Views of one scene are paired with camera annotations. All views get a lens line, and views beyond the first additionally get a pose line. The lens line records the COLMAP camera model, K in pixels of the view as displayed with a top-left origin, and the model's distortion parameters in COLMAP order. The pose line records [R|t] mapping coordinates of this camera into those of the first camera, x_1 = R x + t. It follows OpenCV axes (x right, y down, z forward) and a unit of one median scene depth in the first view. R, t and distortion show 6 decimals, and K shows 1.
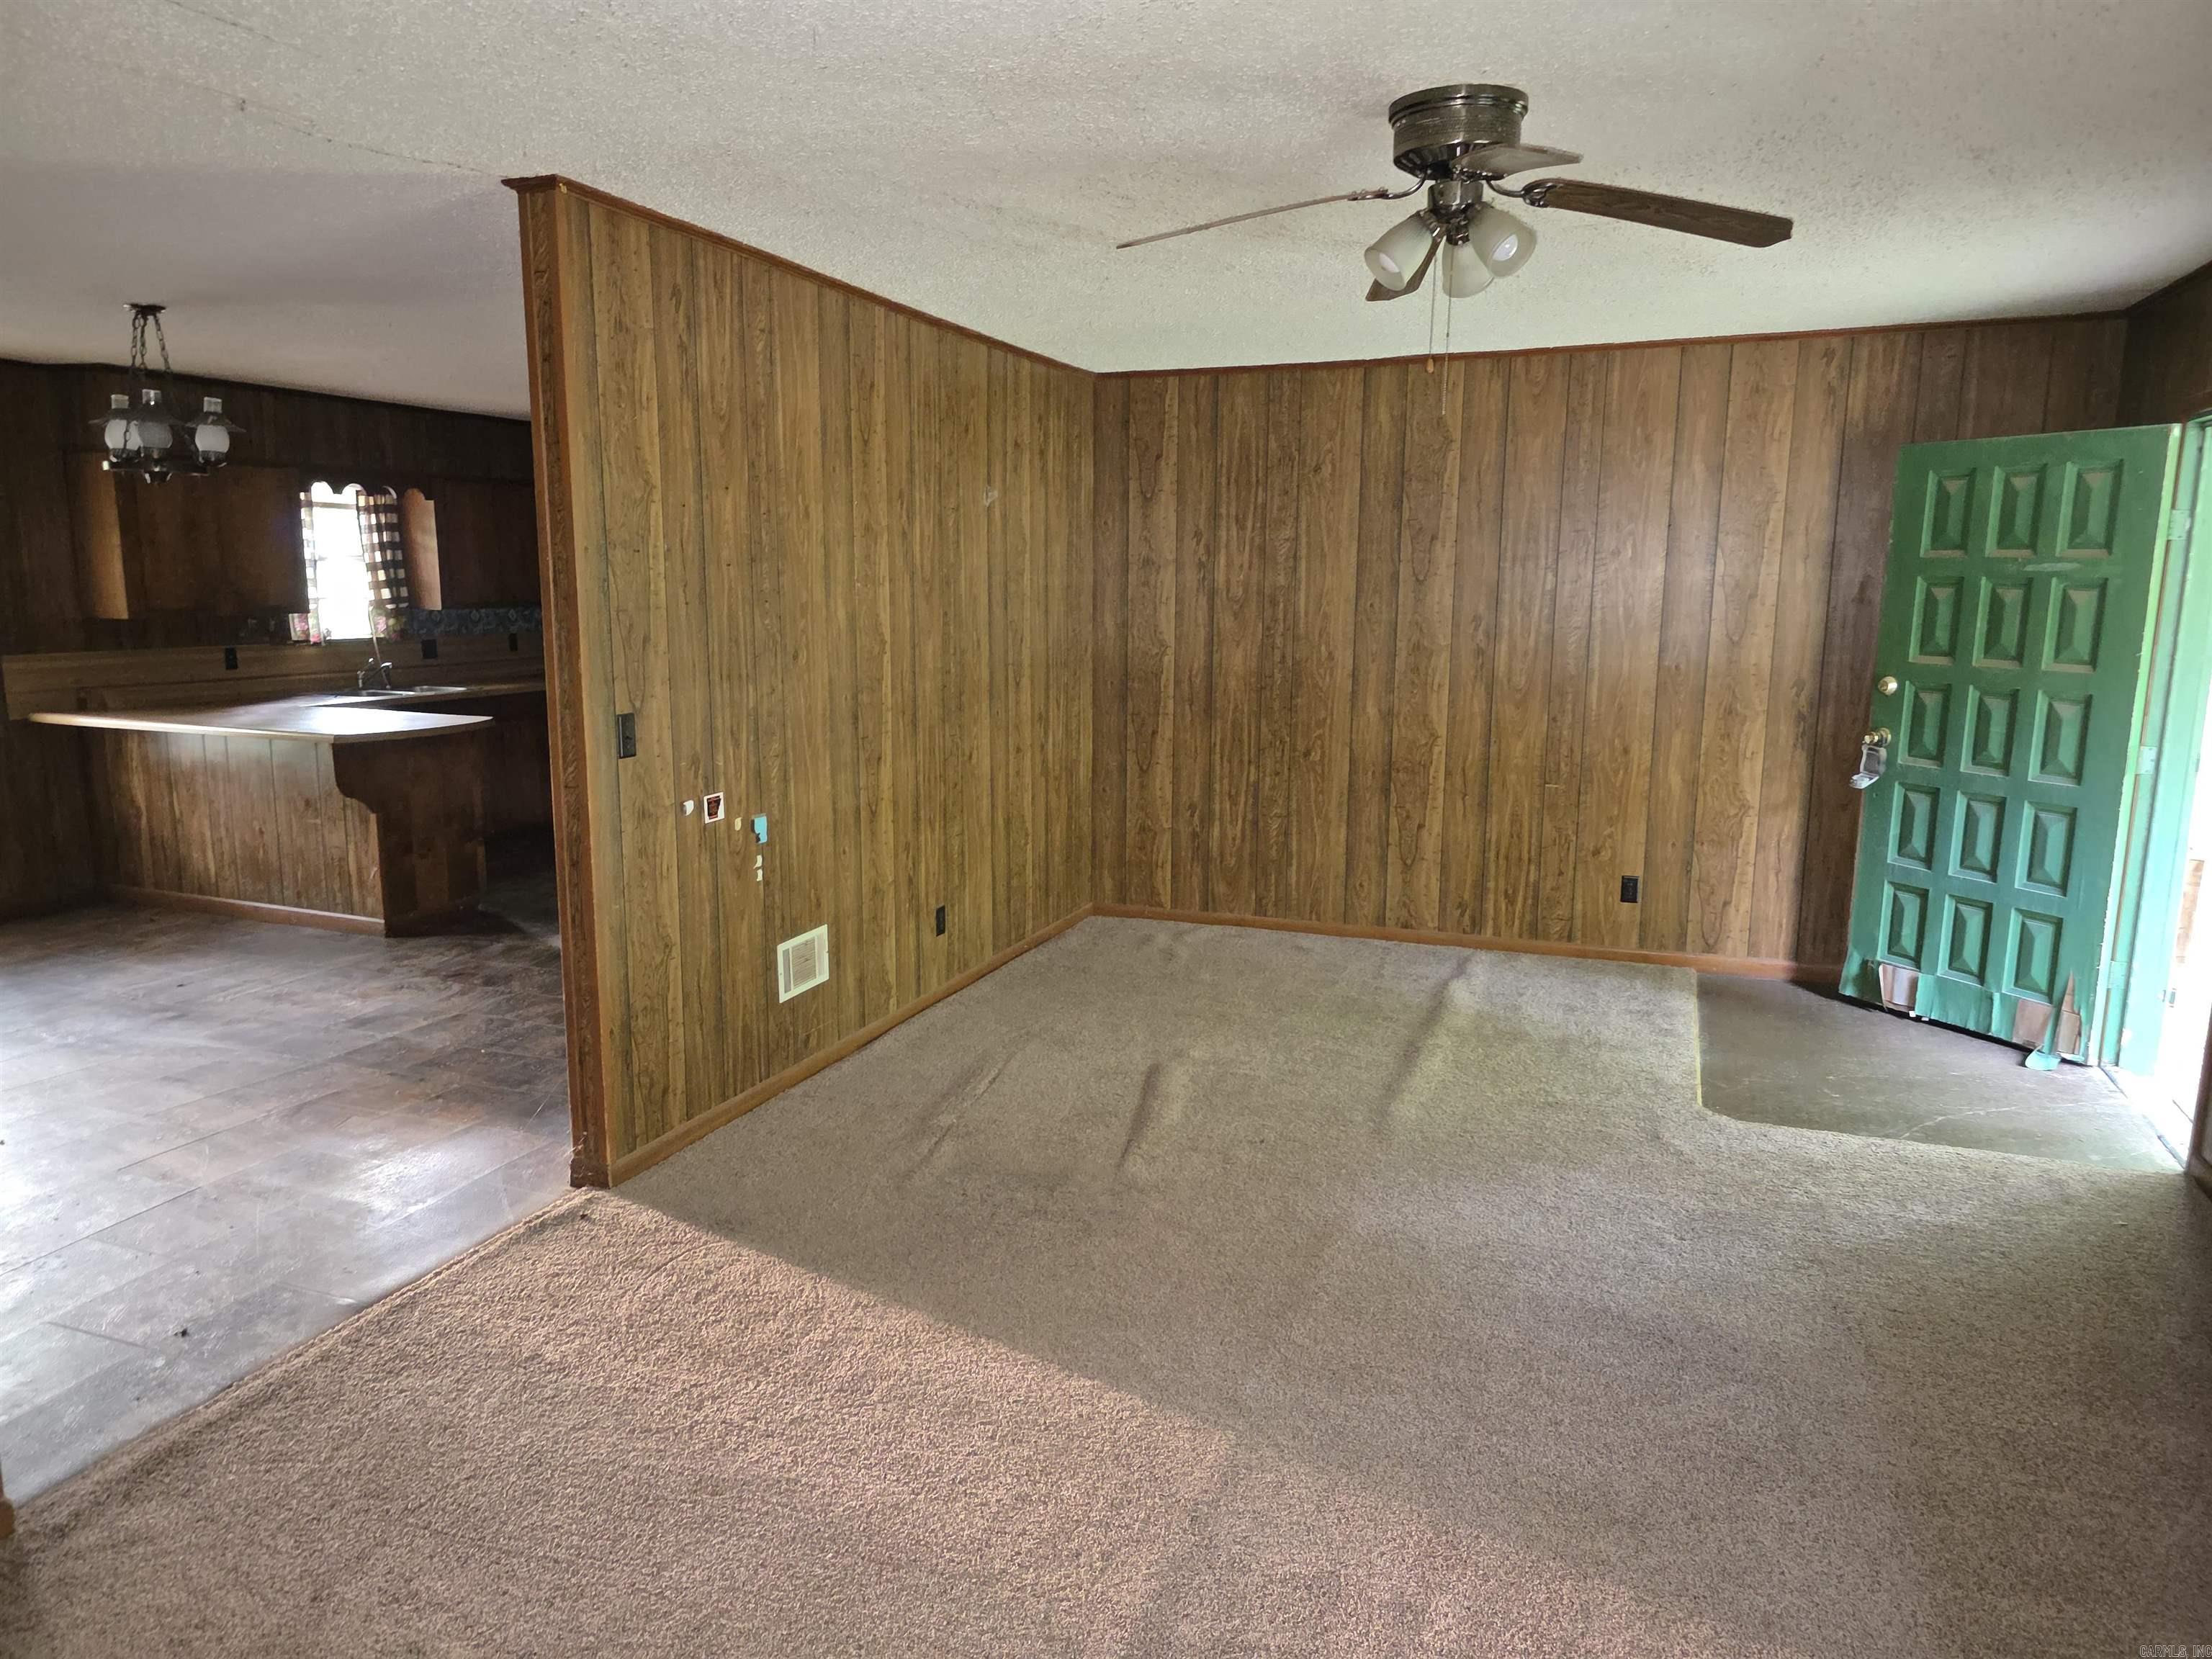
lens RADIAL K [[1487.4, 0, 1102.8], [0, 1487.4, 849.4], [0, 0, 1]] dist [0.054714, -0.054105]
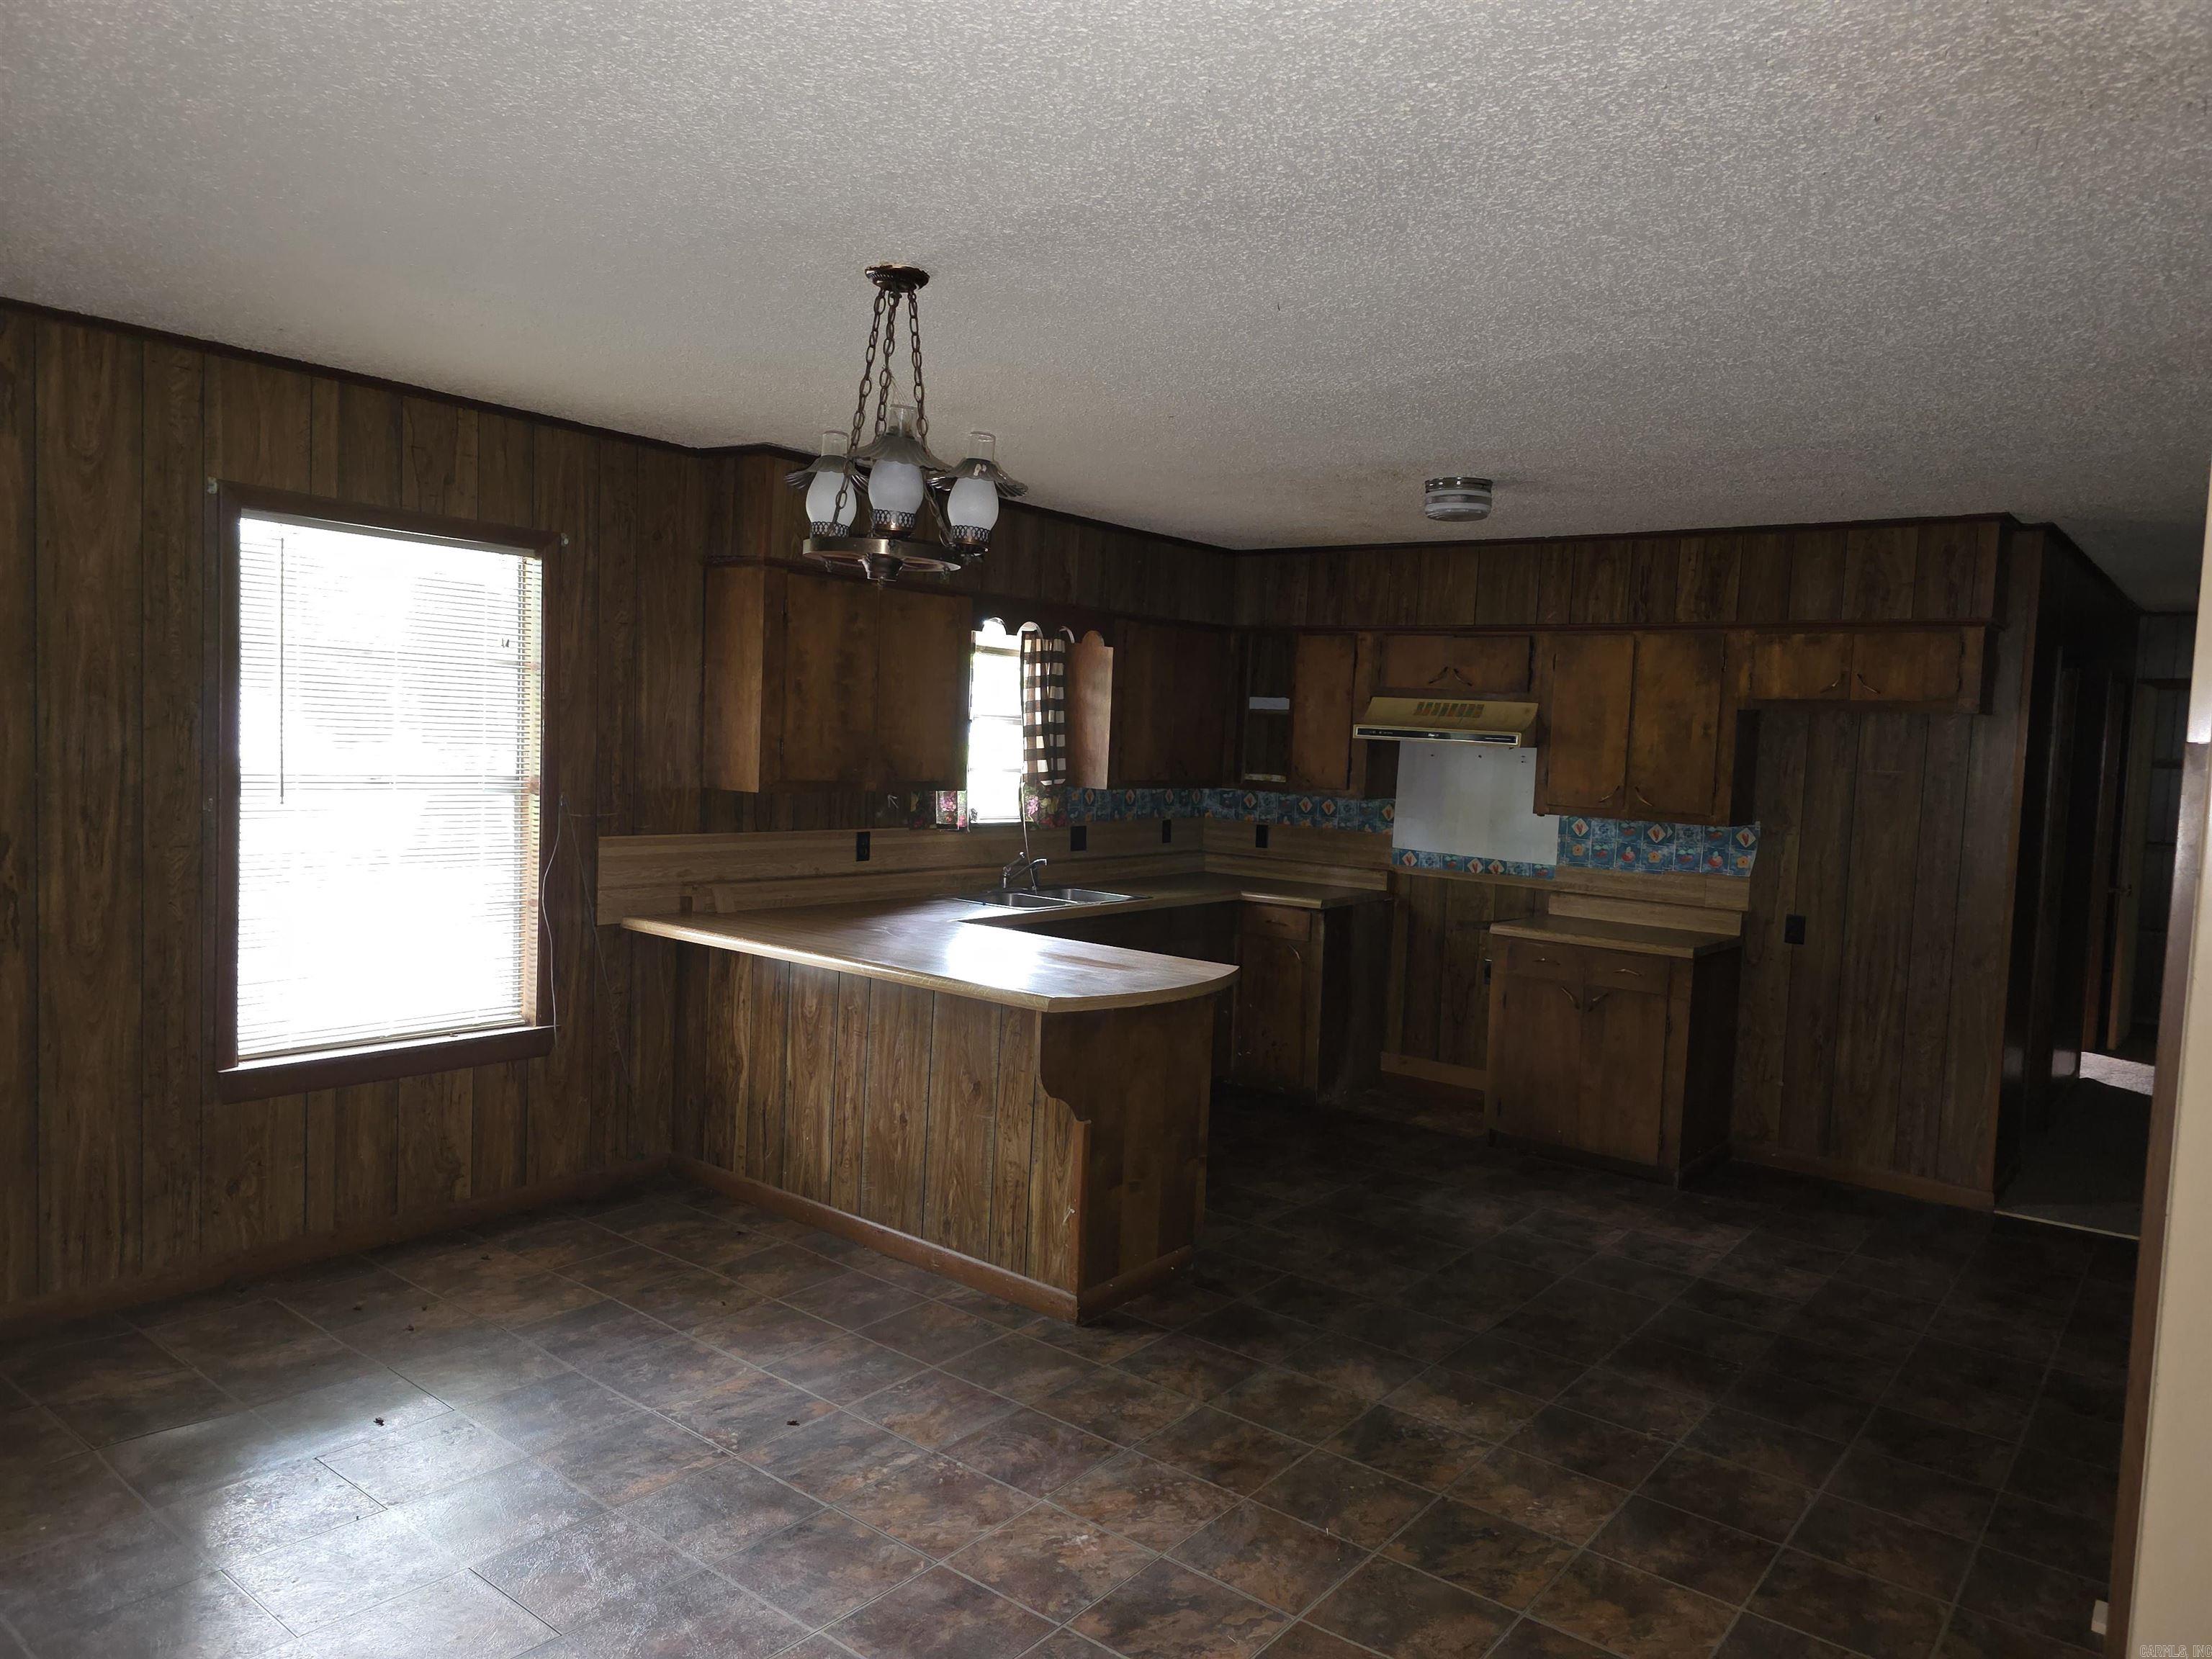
lens RADIAL K [[1487.4, 0, 1111.4], [0, 1487.4, 834.0], [0, 0, 1]] dist [0.054714, -0.054105]
pose [[0.957228, 0.053121, -0.284415, -0.281509], [-0.088259, 0.989760, -0.112187, -0.068154], [0.275543, 0.132491, 0.952114, 0.370918]]
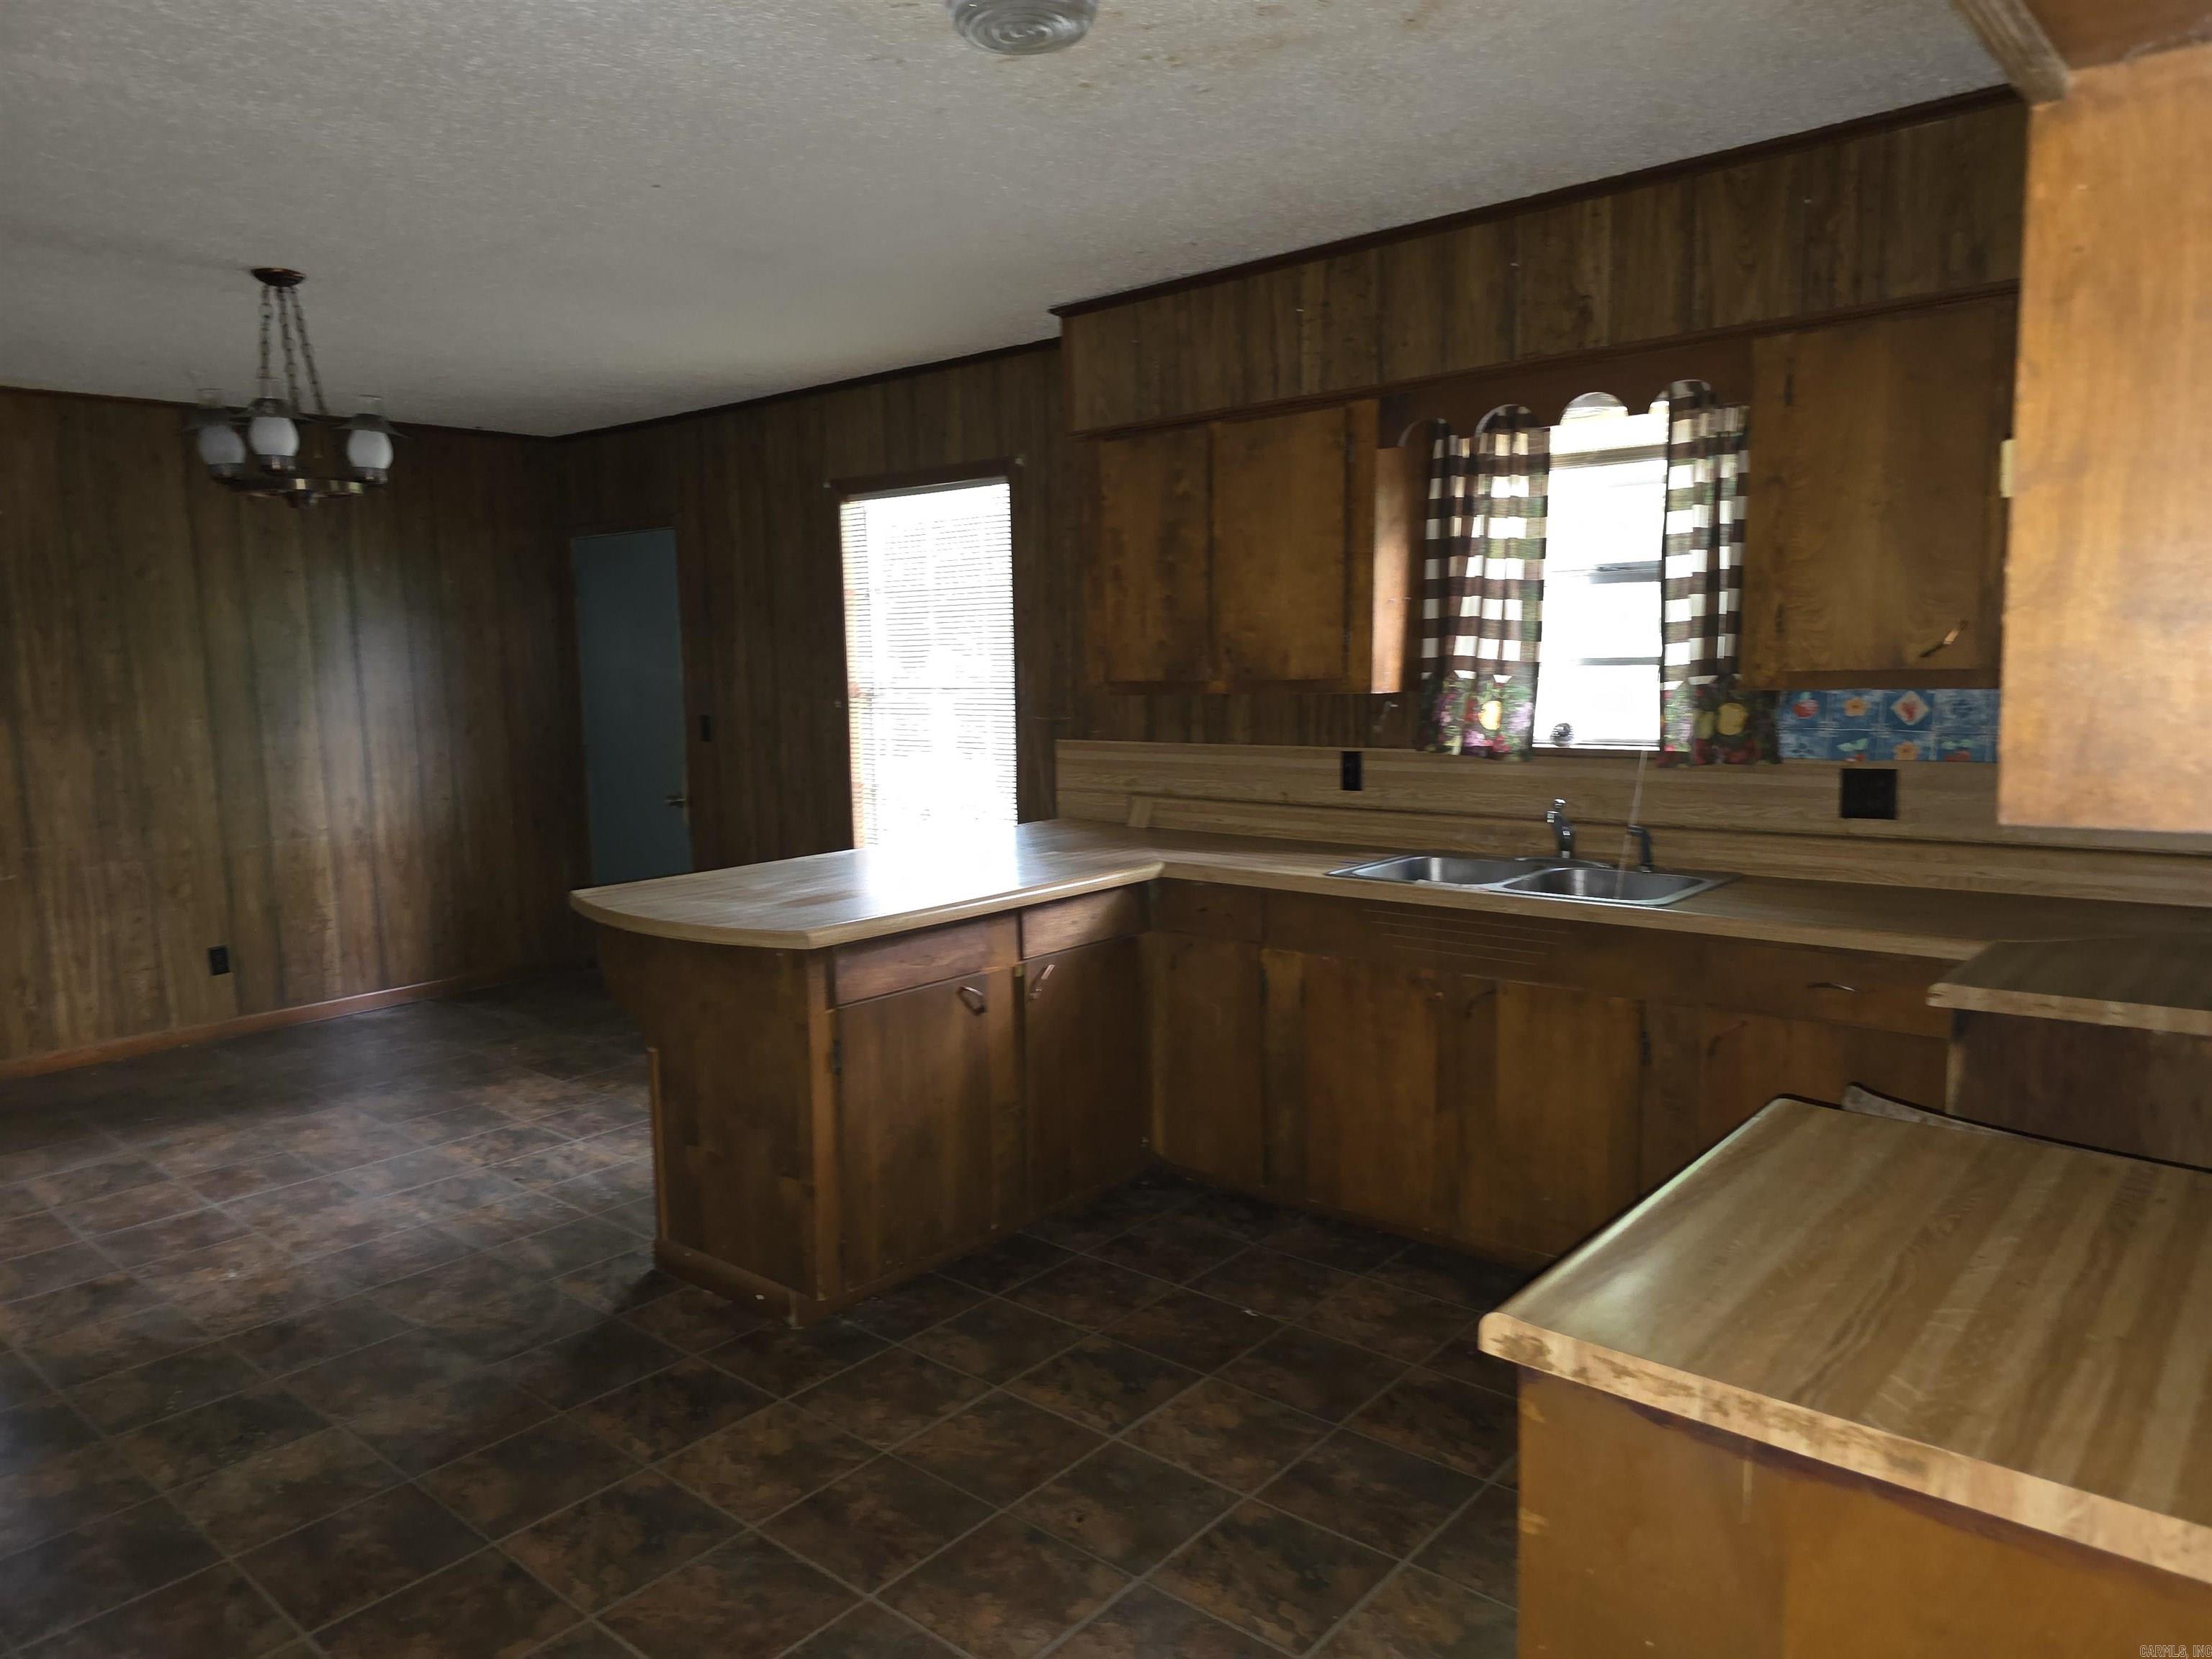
lens RADIAL K [[1487.4, 0, 1061.3], [0, 1487.4, 860.3], [0, 0, 1]] dist [0.054714, -0.054105]
pose [[-0.352559, 0.127818, -0.927019, -0.030417], [-0.151411, 0.969783, 0.191298, -0.204591], [0.923459, 0.207805, -0.322553, 1.208508]]
